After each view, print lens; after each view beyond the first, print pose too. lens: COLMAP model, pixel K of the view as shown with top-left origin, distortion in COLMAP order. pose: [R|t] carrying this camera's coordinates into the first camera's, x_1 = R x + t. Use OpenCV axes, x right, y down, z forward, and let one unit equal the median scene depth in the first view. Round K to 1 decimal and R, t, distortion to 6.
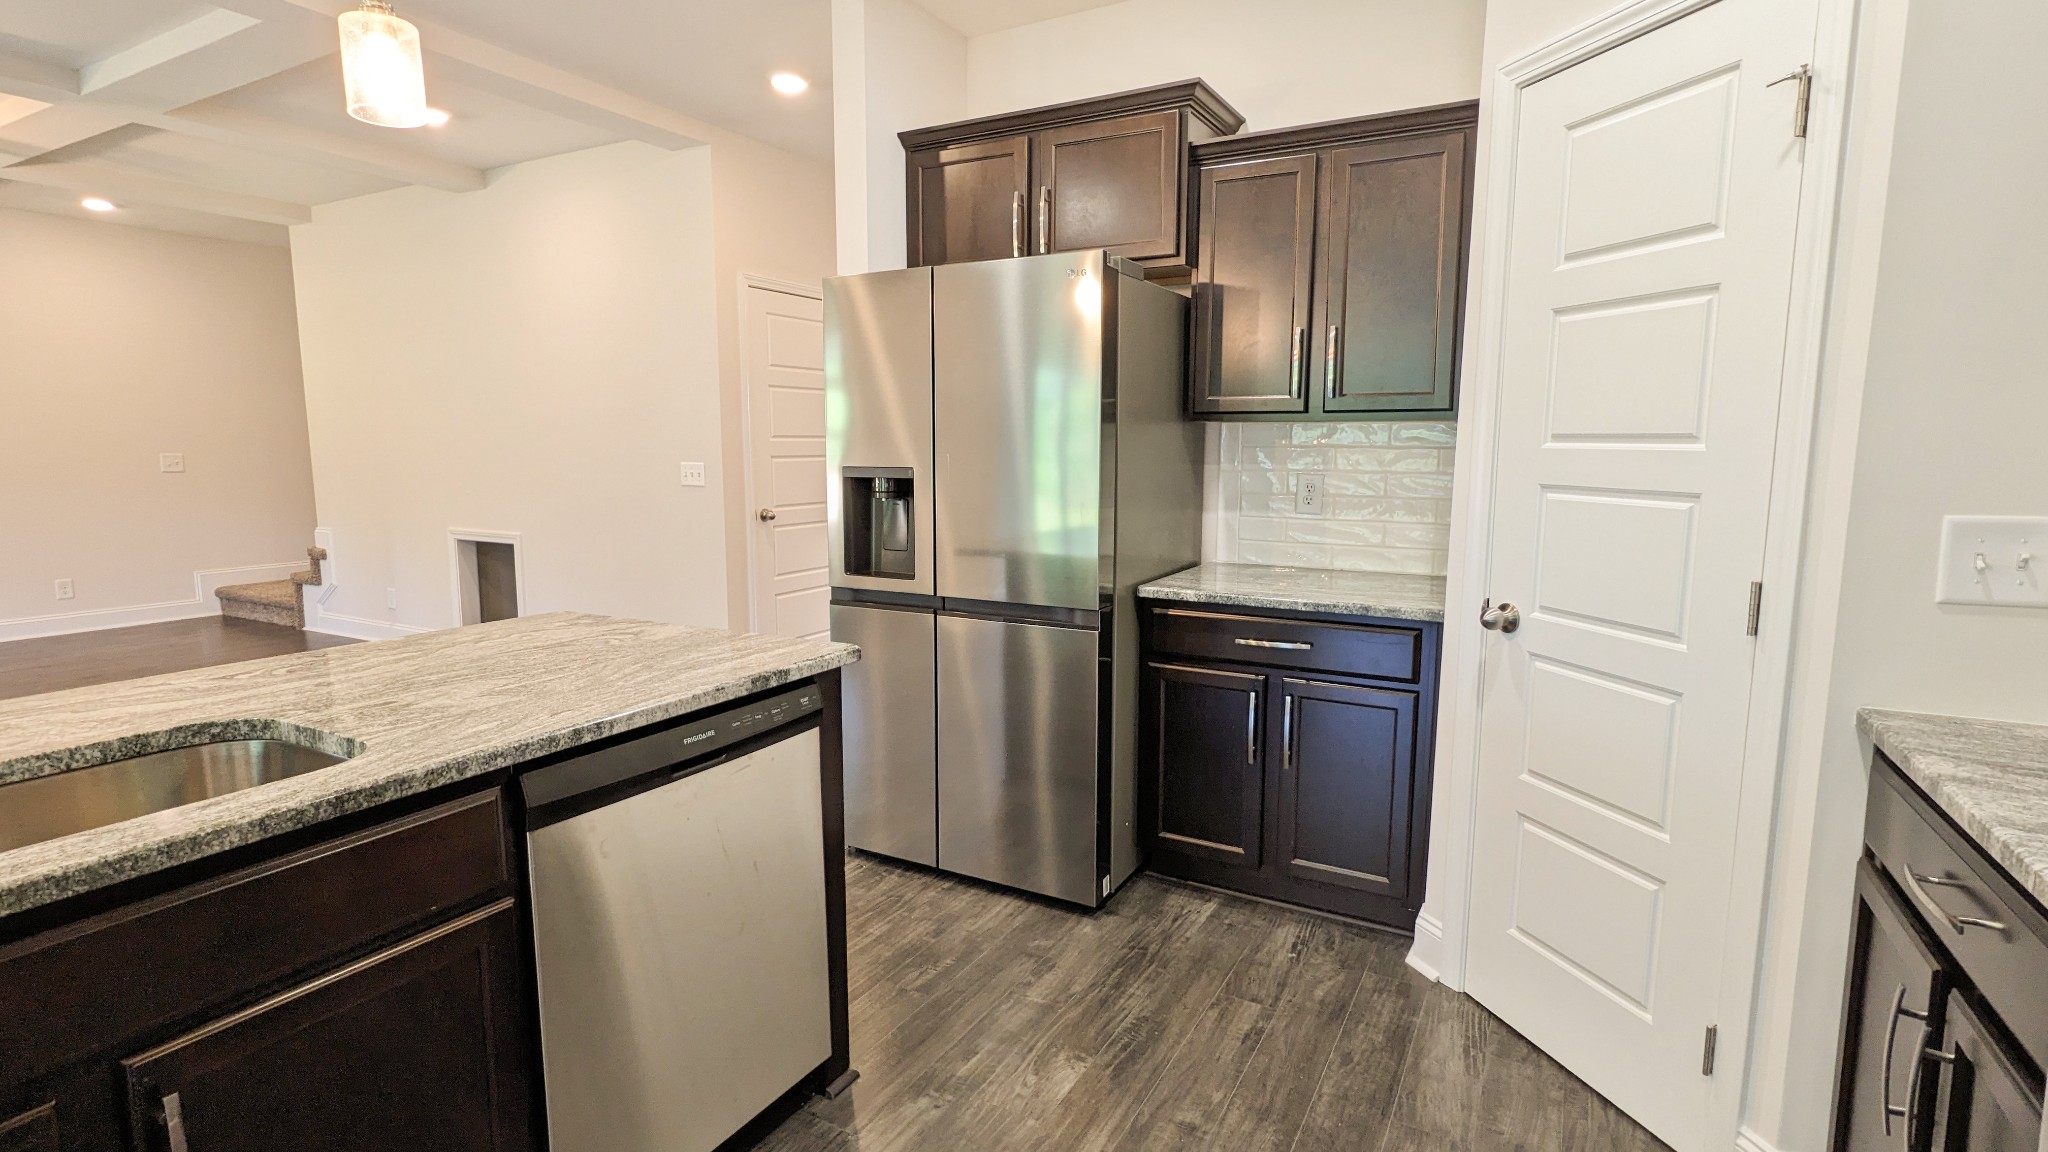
lens RADIAL K [[993.2, 0, 1022.0], [0, 993.2, 569.8], [0, 0, 1]] dist [-0.001466, 0.000320]
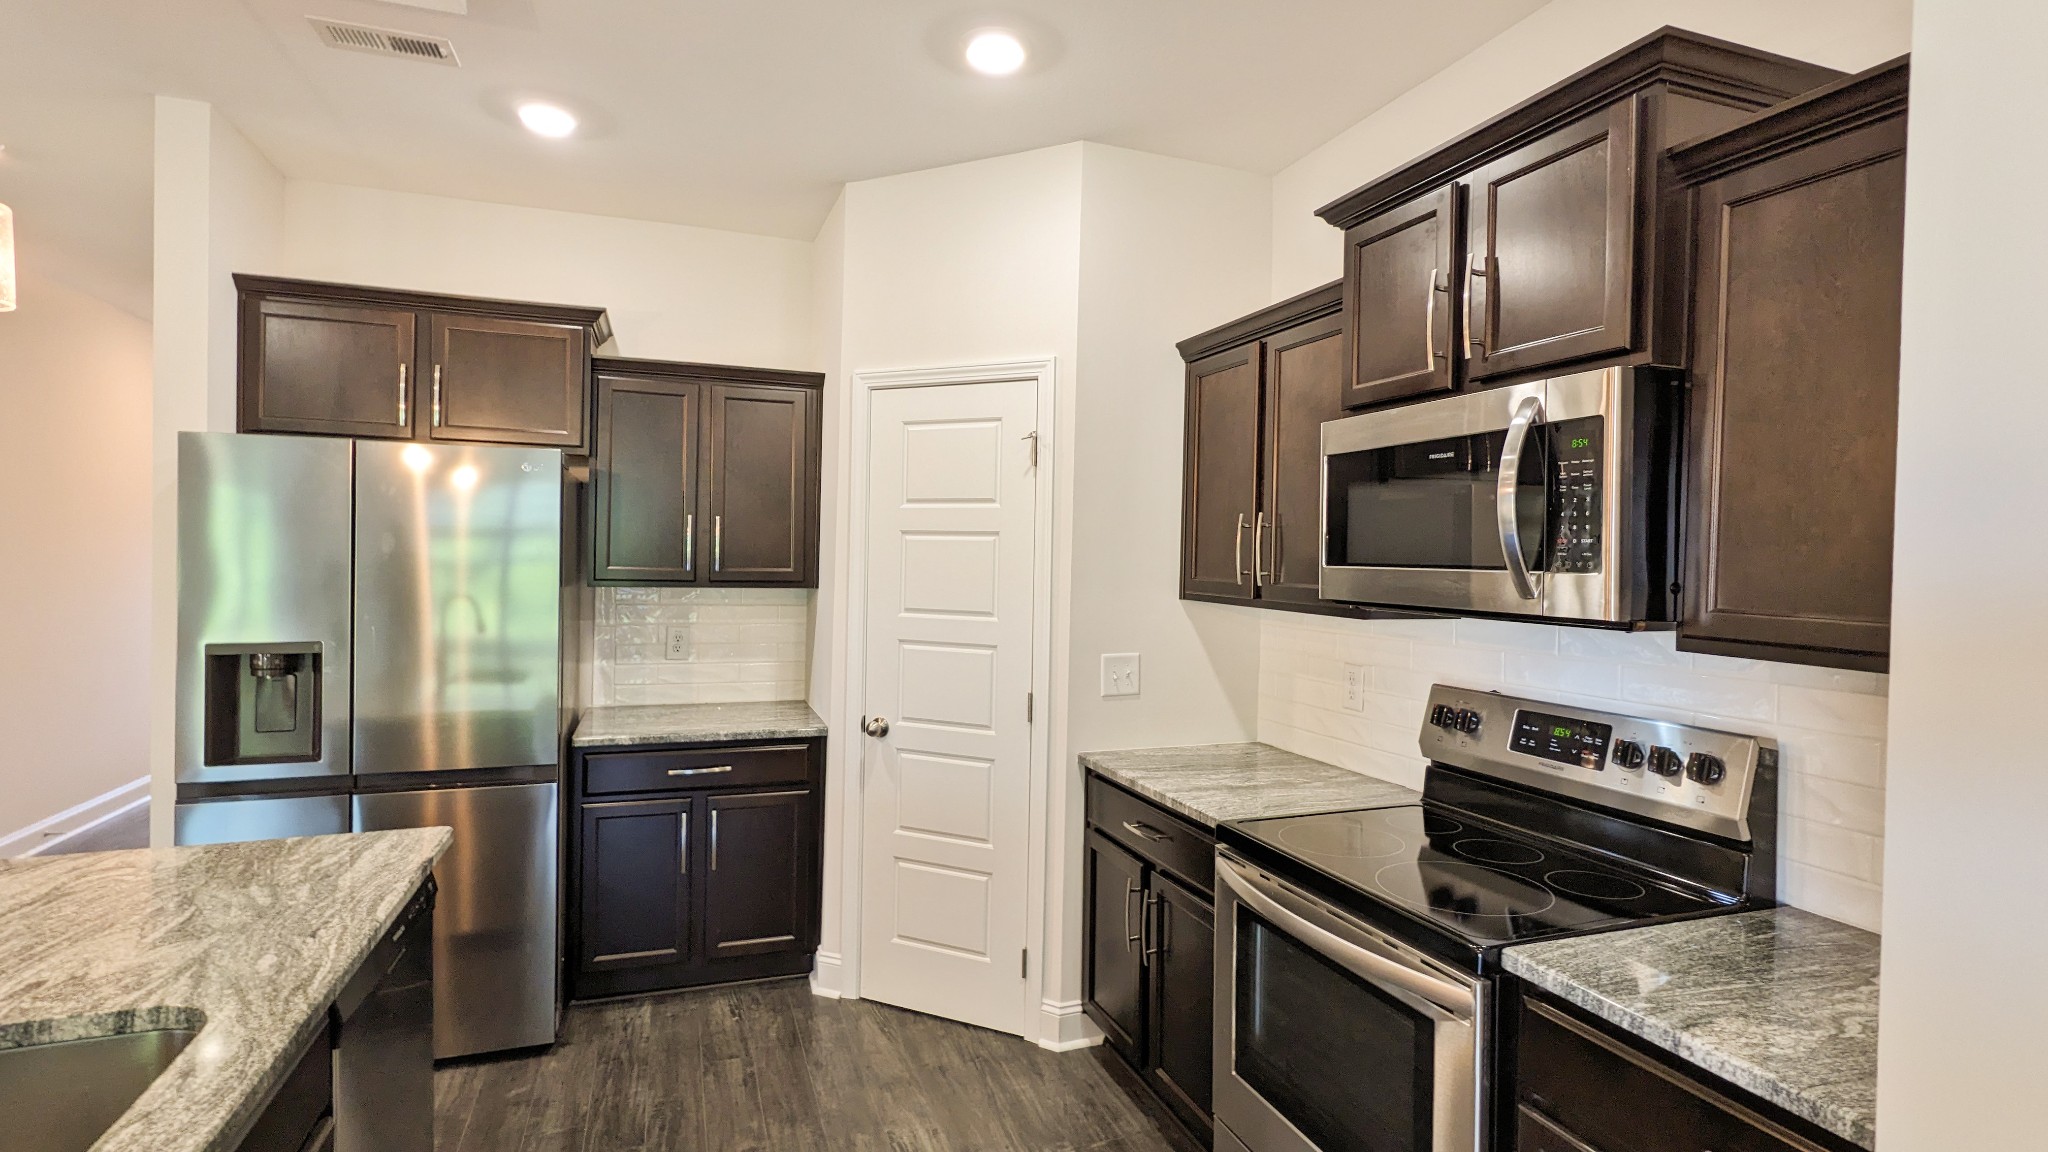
lens RADIAL K [[998.9, 0, 1023.2], [0, 998.9, 564.1], [0, 0, 1]] dist [0.000578, 0.000623]
pose [[0.658585, 0.002161, 0.752503, -0.414478], [0.081756, 0.993871, -0.074407, -0.054639], [-0.748052, 0.110525, 0.654372, -0.149653]]
